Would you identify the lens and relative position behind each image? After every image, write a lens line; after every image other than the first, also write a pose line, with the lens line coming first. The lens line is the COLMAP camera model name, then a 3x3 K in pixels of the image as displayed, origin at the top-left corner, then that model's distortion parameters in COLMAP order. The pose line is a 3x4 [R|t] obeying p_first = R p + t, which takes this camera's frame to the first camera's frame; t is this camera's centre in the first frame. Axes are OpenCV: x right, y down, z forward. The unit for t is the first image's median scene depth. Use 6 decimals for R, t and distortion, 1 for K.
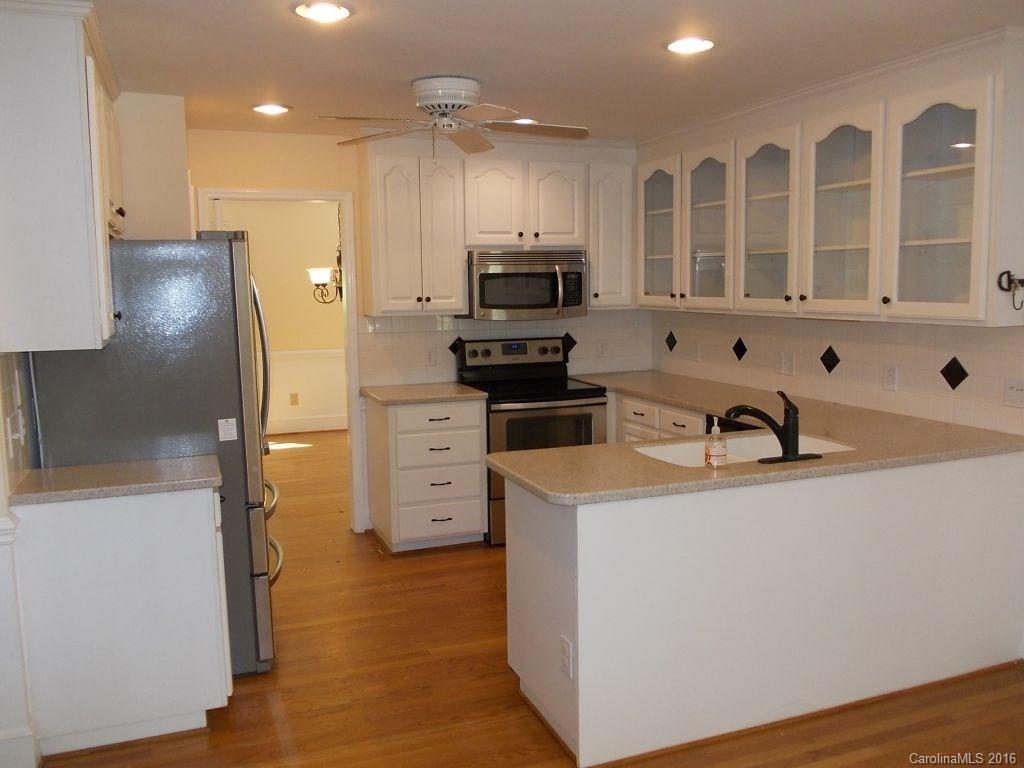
lens RADIAL K [[873.4, 0, 512.0], [0, 873.4, 384.0], [0, 0, 1]] dist [-0.024831, -0.001429]
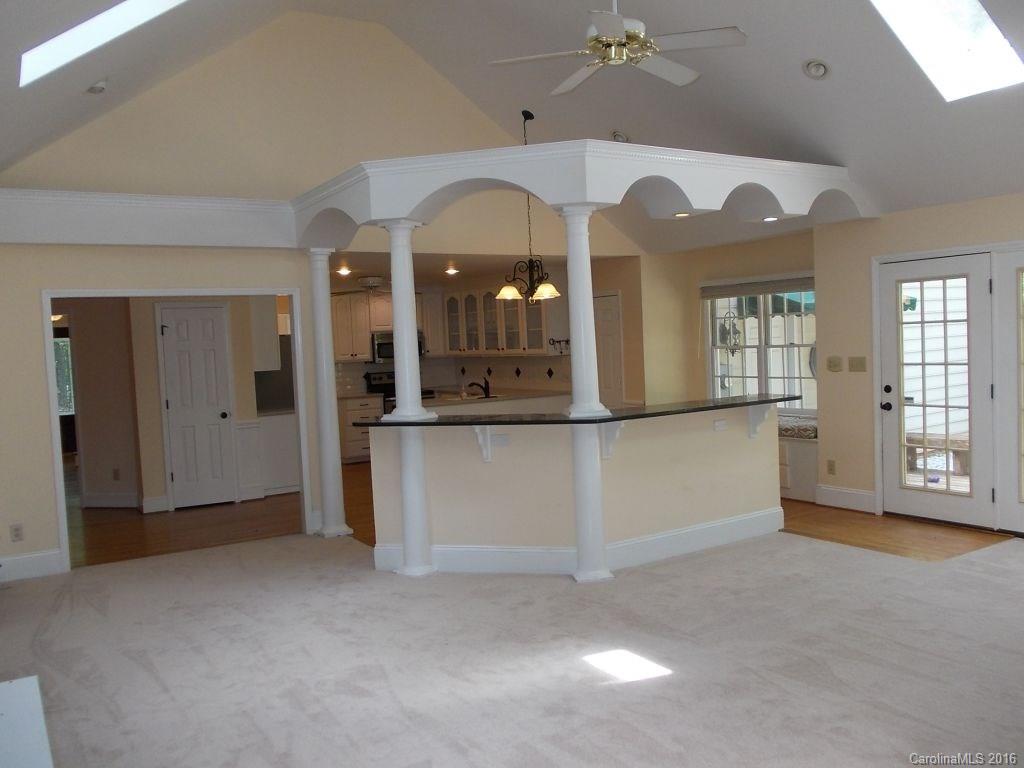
lens RADIAL K [[847.6, 0, 512.0], [0, 847.6, 384.0], [0, 0, 1]] dist [-0.169396, 0.000051]
pose [[0.982631, -0.037994, 0.181638, -0.097809], [0.050197, 0.996746, -0.063063, 0.141511], [-0.178651, 0.071085, 0.981341, -1.264734]]
